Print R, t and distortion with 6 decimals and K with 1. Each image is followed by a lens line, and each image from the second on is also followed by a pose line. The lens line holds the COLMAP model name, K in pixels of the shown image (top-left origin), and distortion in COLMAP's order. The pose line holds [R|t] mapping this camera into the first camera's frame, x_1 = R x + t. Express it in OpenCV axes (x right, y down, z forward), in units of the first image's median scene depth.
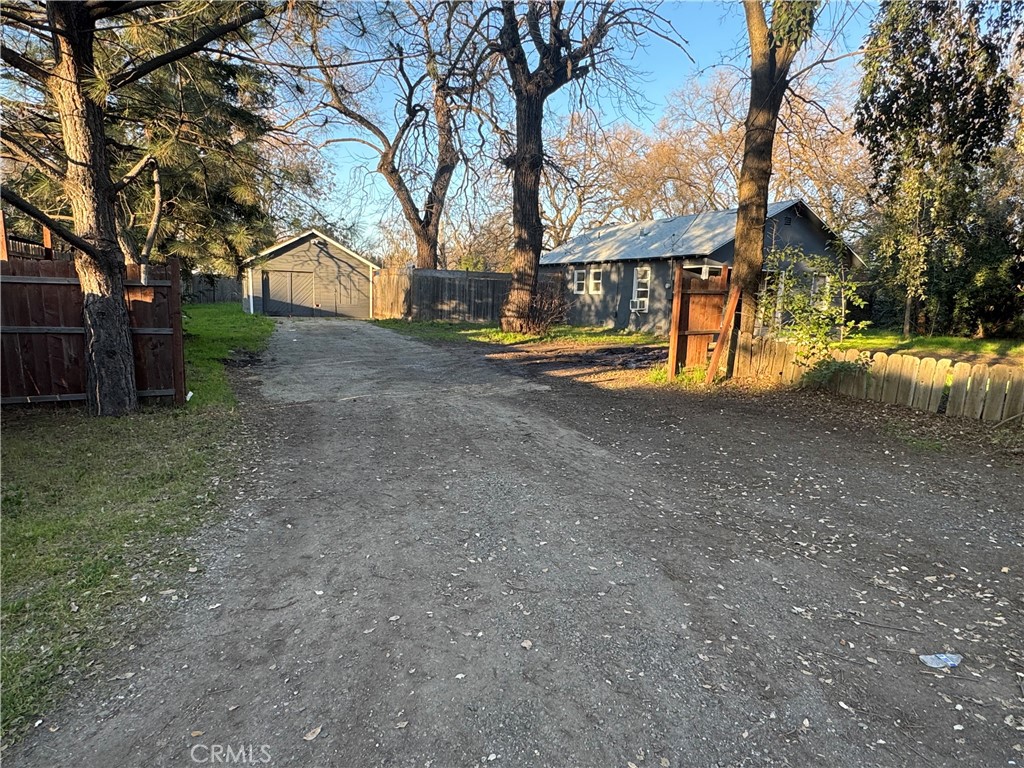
lens RADIAL K [[624.7, 0, 510.5], [0, 624.7, 387.2], [0, 0, 1]] dist [0.000336, 0.003334]
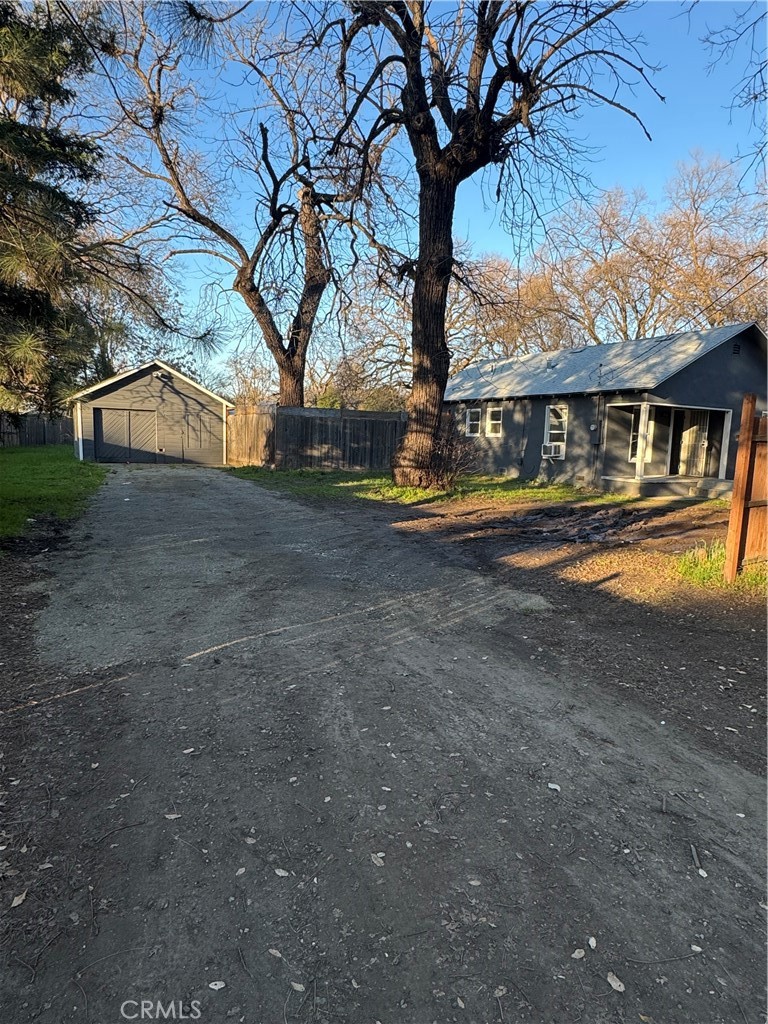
lens RADIAL K [[624.7, 0, 382.6], [0, 624.7, 517.2], [0, 0, 1]] dist [0.000336, 0.003334]
pose [[0.999350, -0.004062, 0.035808, -0.049894], [0.004653, 0.999854, -0.016441, -0.030971], [-0.035736, 0.016596, 0.999223, 0.184129]]
